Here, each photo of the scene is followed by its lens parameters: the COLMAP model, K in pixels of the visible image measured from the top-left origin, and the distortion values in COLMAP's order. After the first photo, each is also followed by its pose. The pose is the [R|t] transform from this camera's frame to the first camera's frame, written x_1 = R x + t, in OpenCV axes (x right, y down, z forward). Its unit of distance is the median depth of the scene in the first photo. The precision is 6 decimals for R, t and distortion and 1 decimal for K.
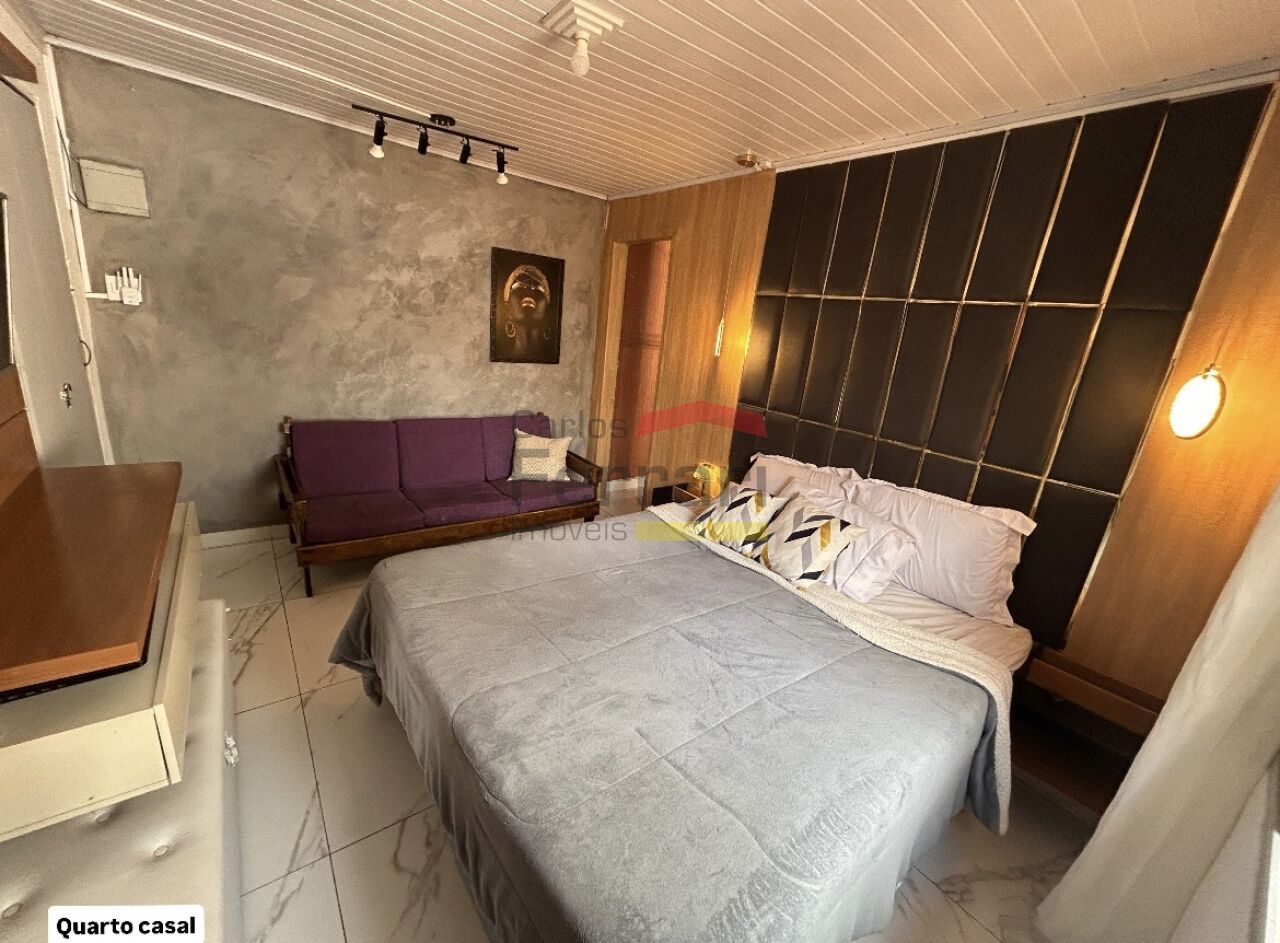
lens RADIAL K [[525.9, 0, 638.2], [0, 525.9, 479.9], [0, 0, 1]] dist [0.001071, 0.000032]
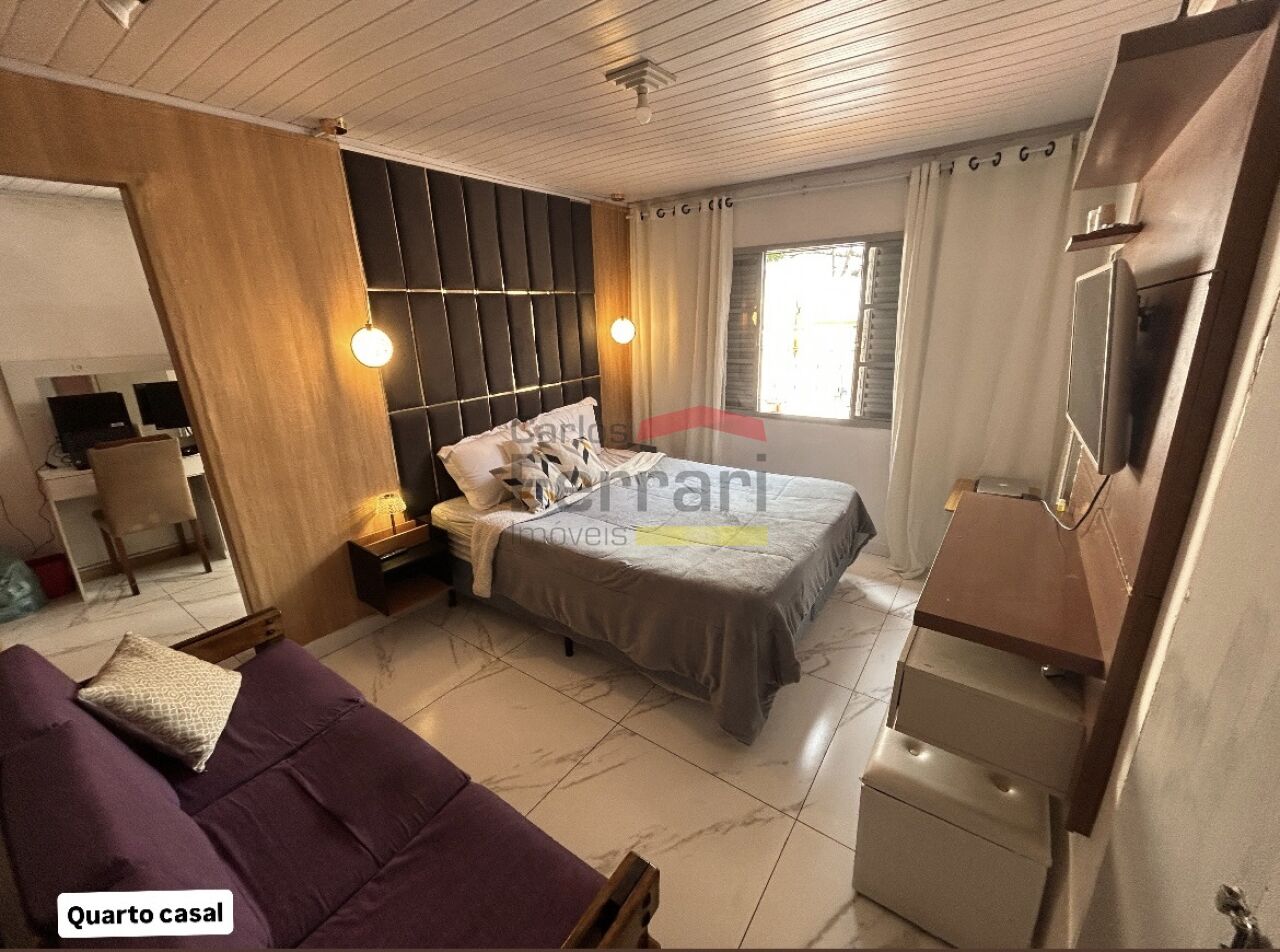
lens RADIAL K [[516.1, 0, 640.0], [0, 516.1, 476.0], [0, 0, 1]] dist [-0.000643, -0.000093]
pose [[-0.302027, -0.377278, 0.875466, -0.851378], [0.273950, 0.845268, 0.458774, -0.389970], [-0.913089, 0.378396, -0.151938, 0.899088]]
